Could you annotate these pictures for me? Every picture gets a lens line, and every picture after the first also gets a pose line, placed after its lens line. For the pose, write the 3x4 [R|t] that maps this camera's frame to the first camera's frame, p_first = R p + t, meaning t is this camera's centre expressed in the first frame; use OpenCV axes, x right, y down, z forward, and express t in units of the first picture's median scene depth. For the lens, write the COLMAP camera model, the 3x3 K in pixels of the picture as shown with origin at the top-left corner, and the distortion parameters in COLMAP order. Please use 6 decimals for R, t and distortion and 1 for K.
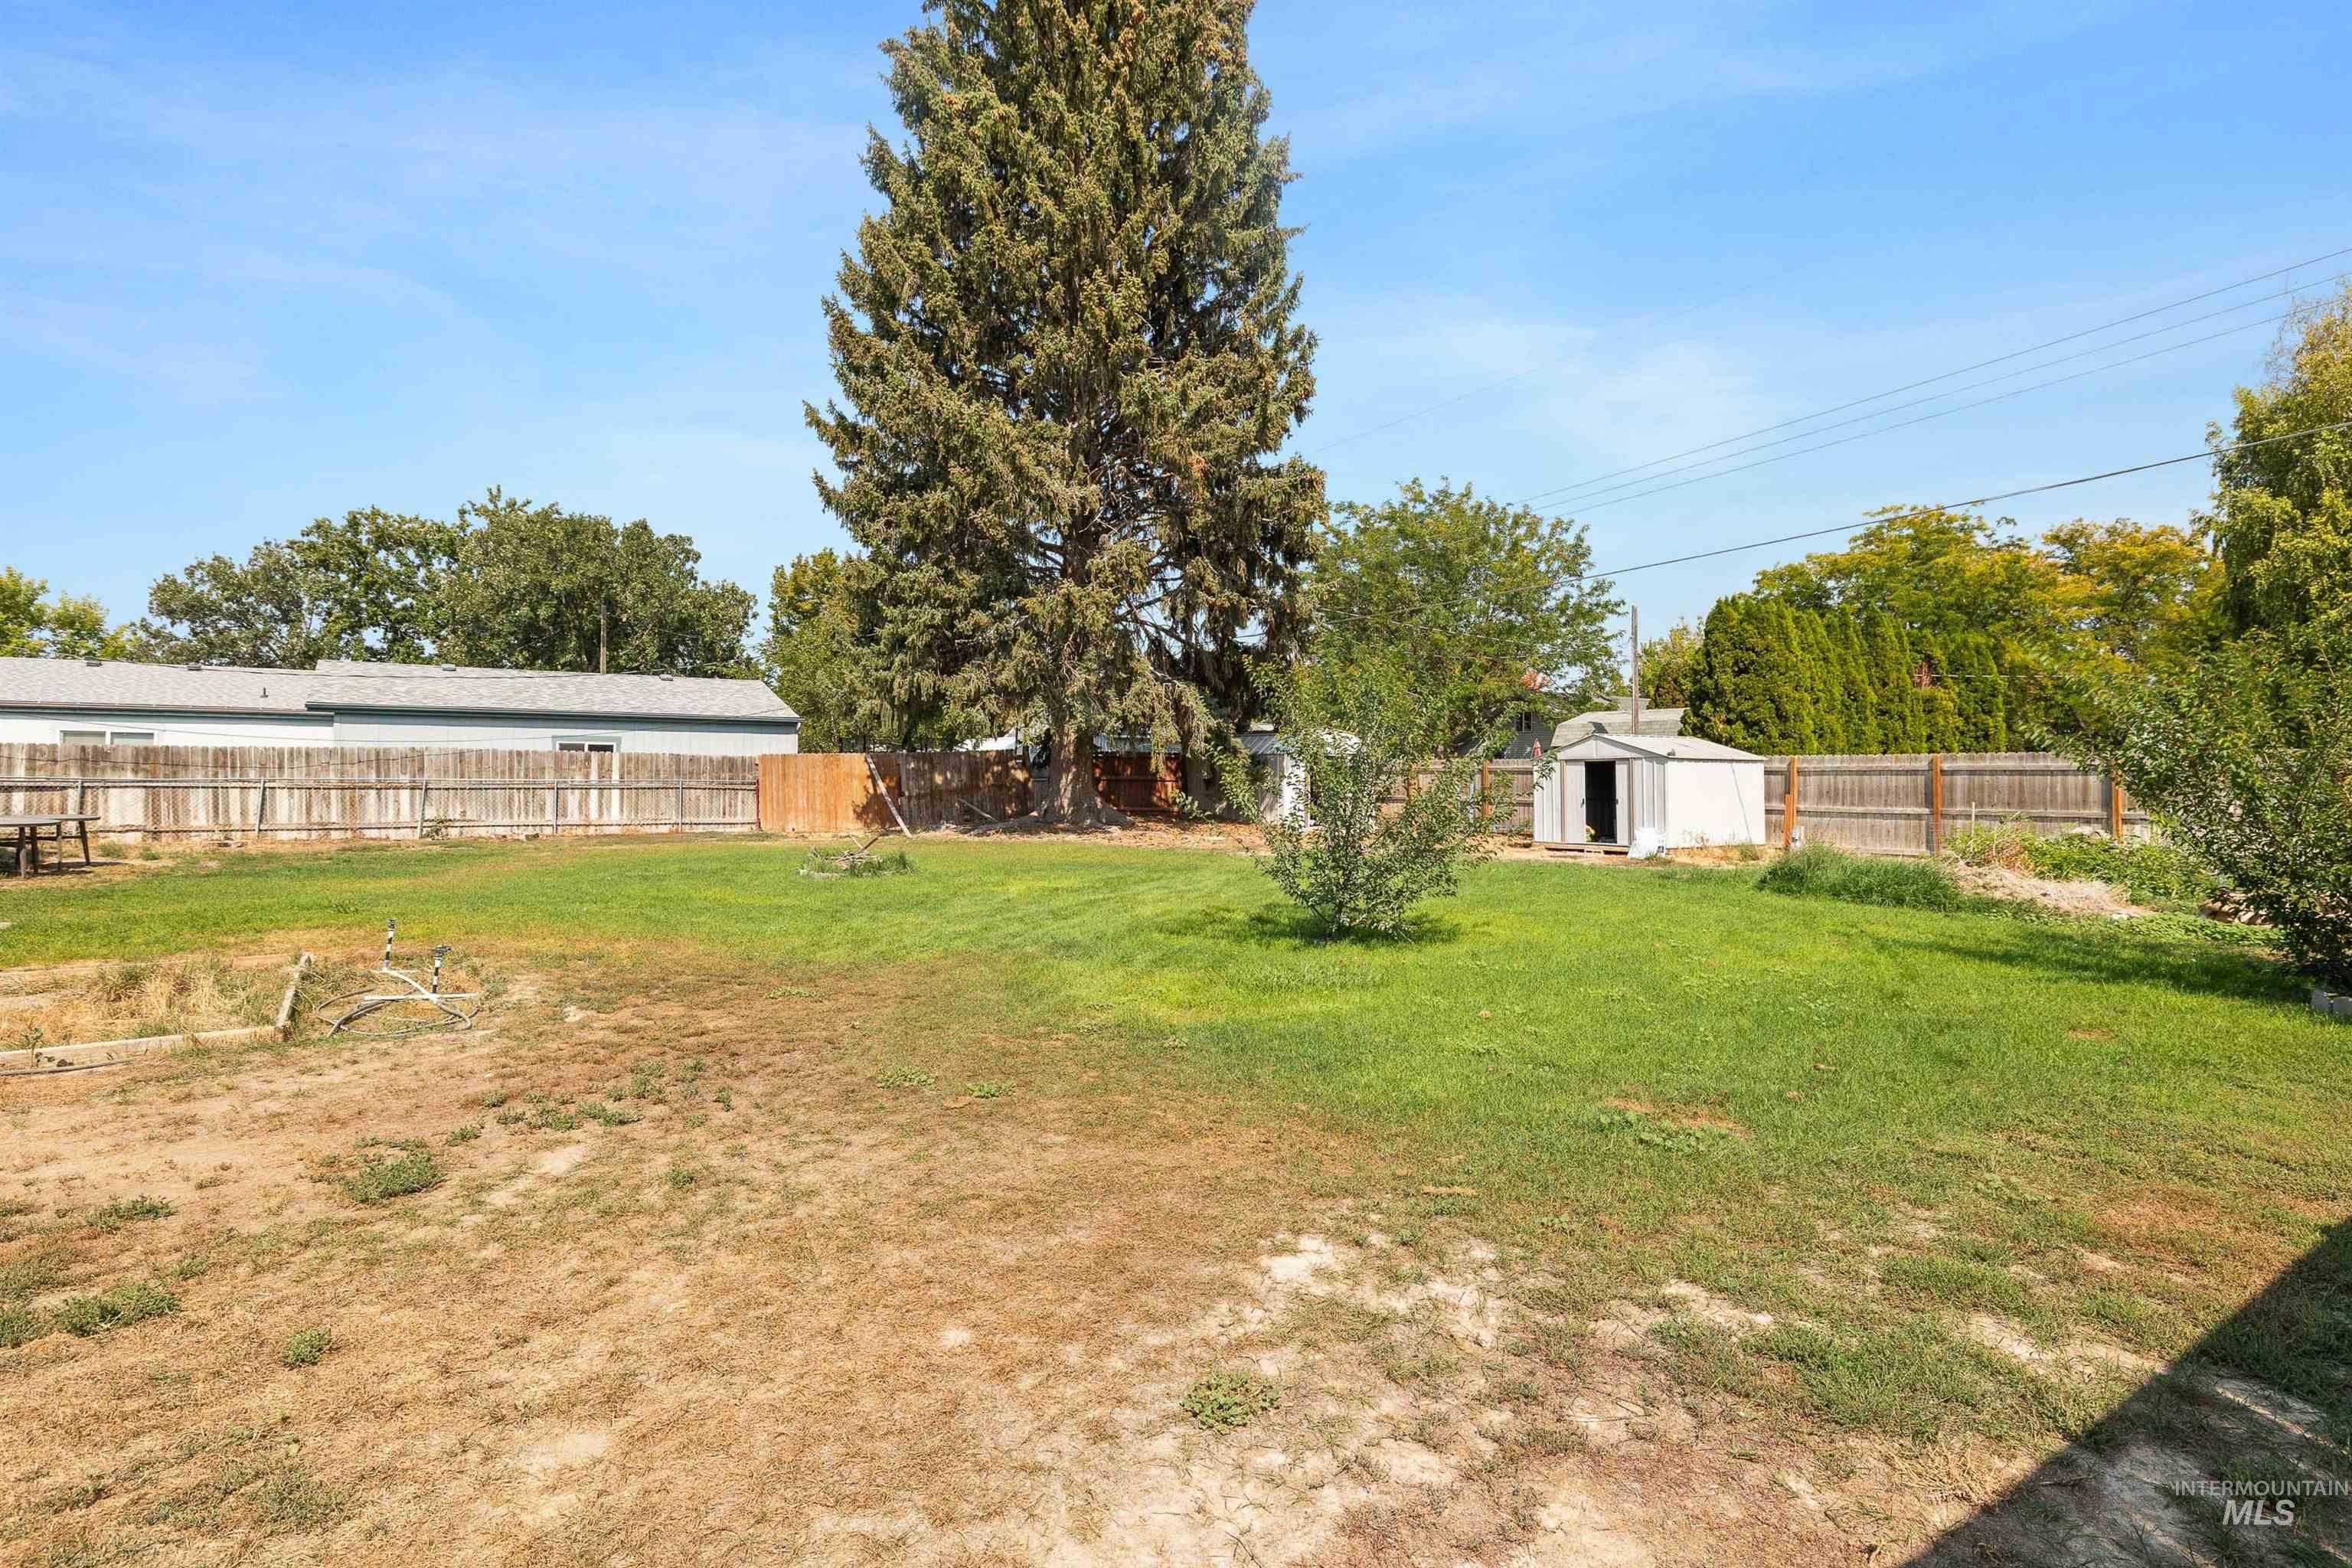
lens RADIAL K [[1165.5, 0, 1175.3], [0, 1165.5, 769.6], [0, 0, 1]] dist [-0.001436, -0.000544]
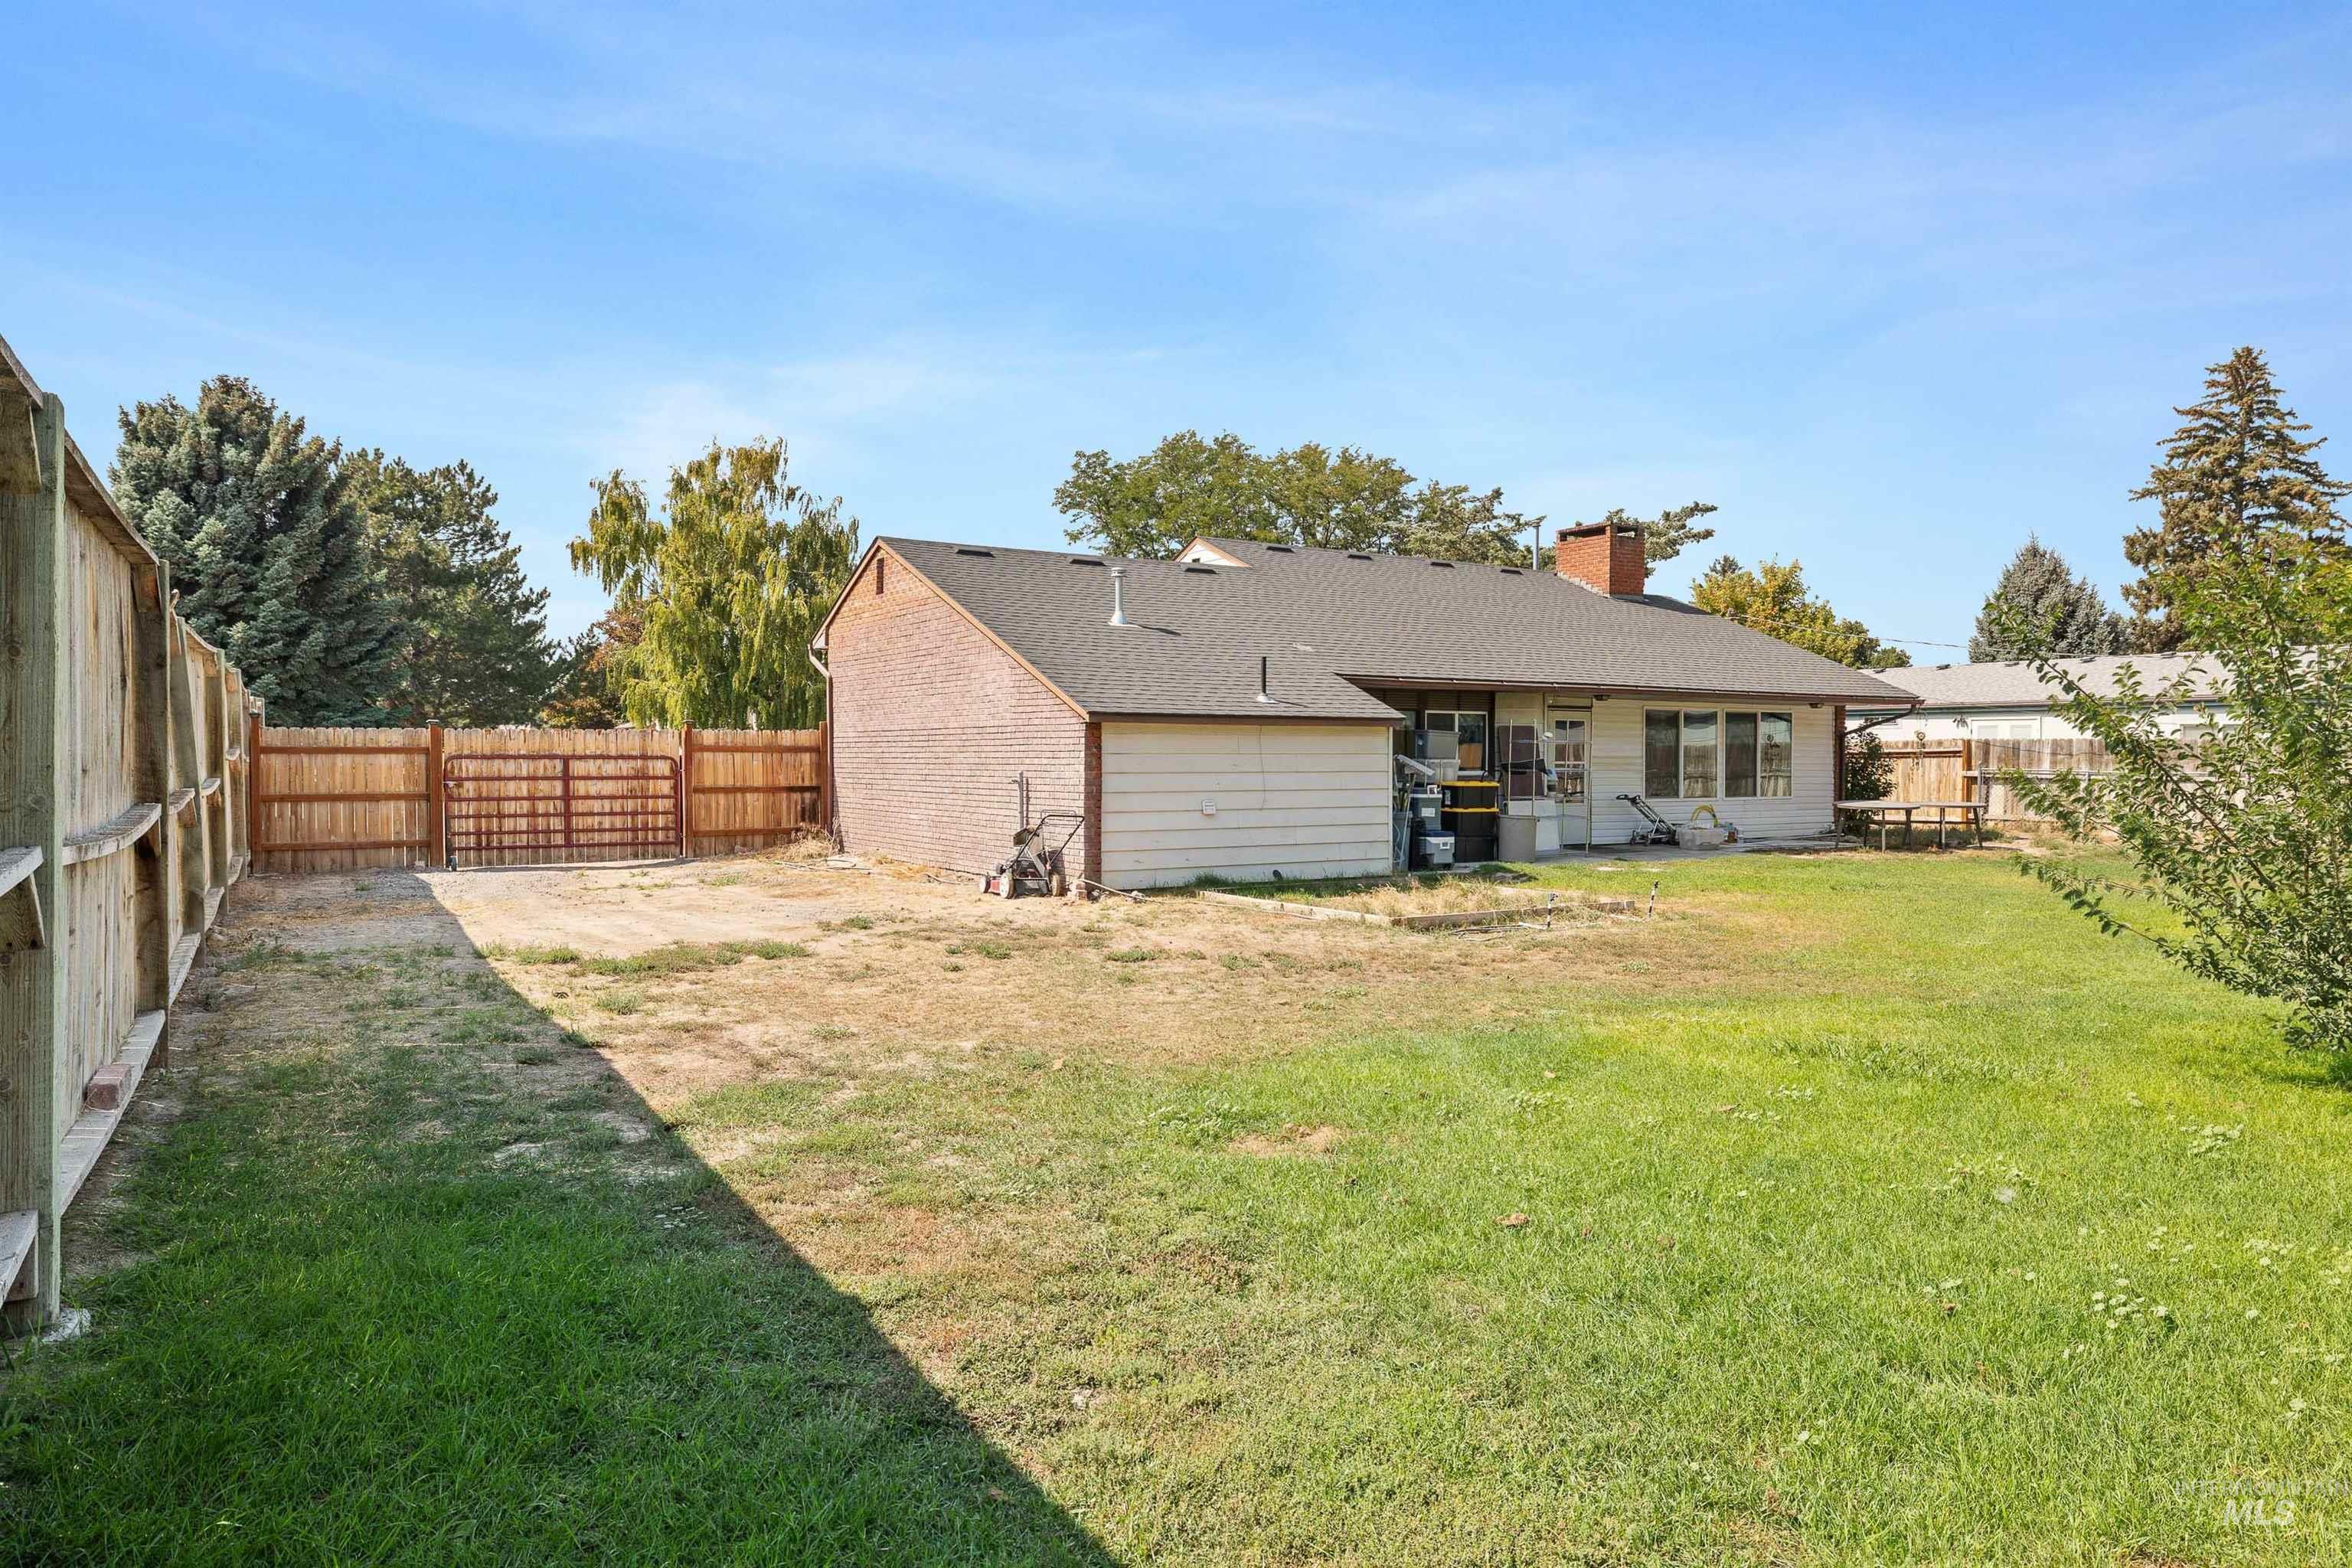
lens RADIAL K [[1464.5, 0, 1176.2], [0, 1464.5, 774.0], [0, 0, 1]] dist [-0.009228, 0.003380]
pose [[-0.049324, 0.005675, -0.998767, 0.384387], [-0.000610, 0.999983, 0.005713, 0.002603], [0.998783, 0.000891, -0.049320, 0.239623]]
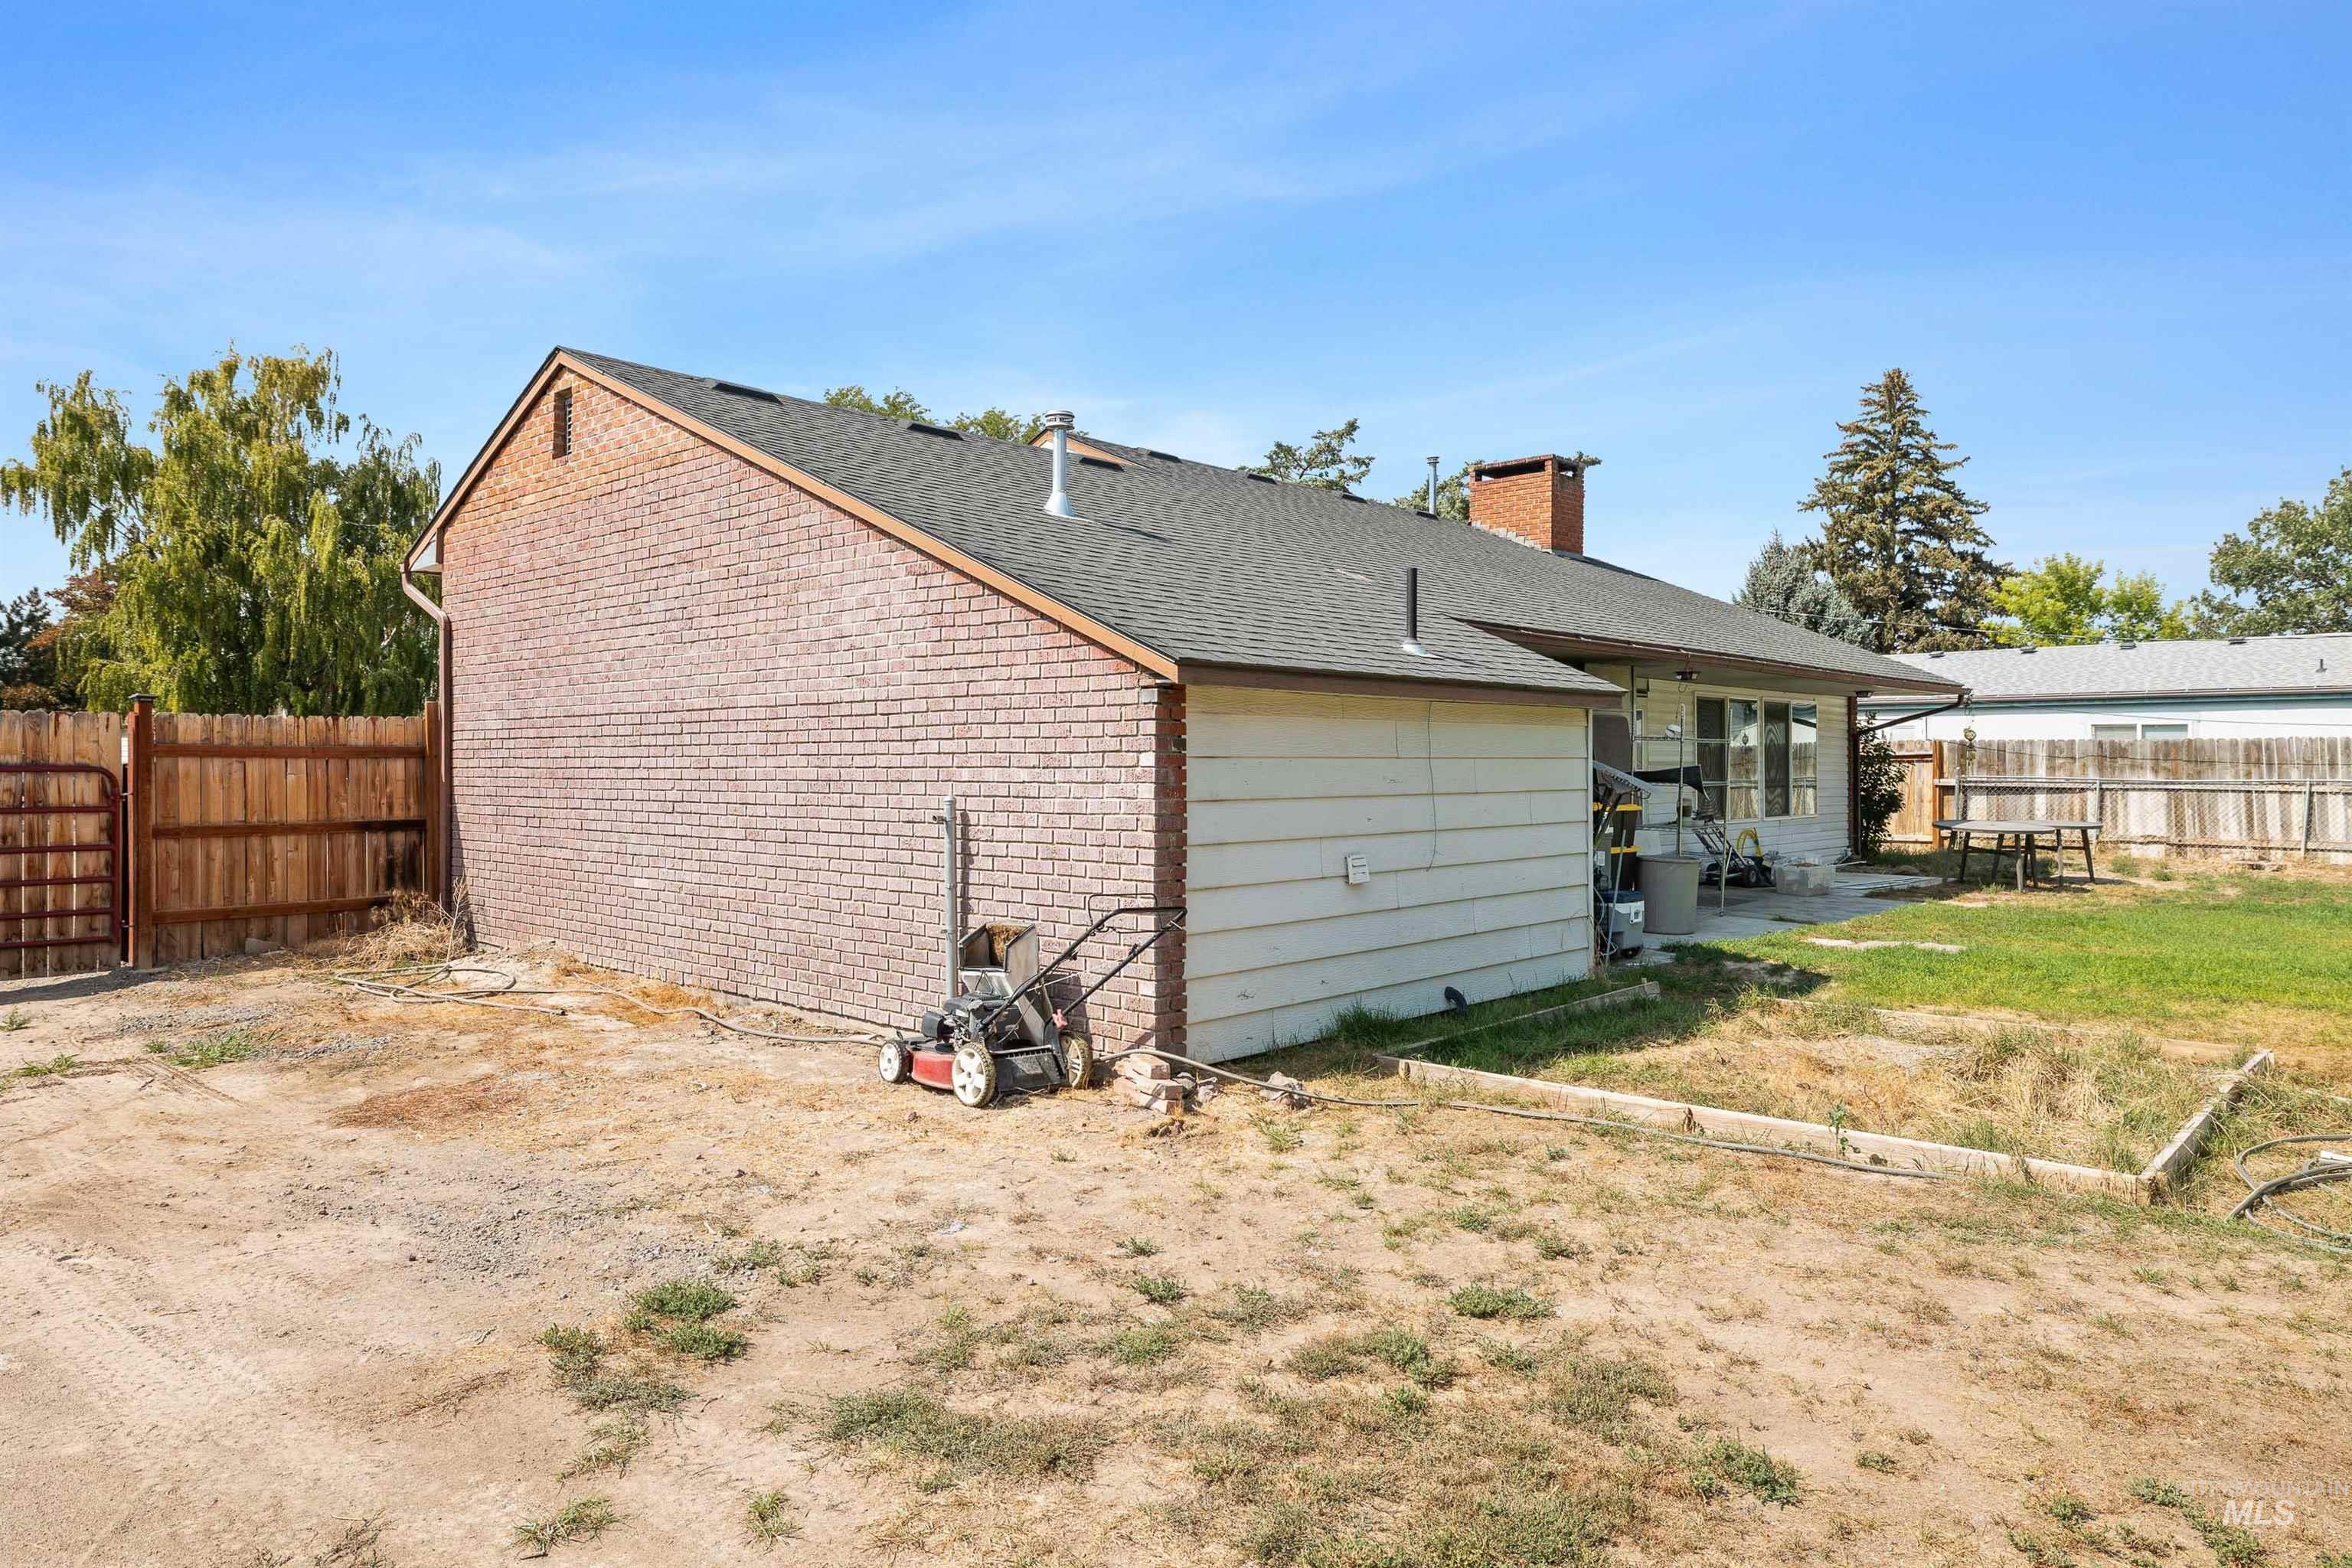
lens RADIAL K [[1464.5, 0, 1171.9], [0, 1464.5, 730.2], [0, 0, 1]] dist [-0.009228, 0.003380]
pose [[0.215193, -0.028936, -0.976143, -0.032364], [0.003766, 0.999578, -0.028800, 0.000046], [0.976564, 0.002521, 0.215211, 0.094316]]
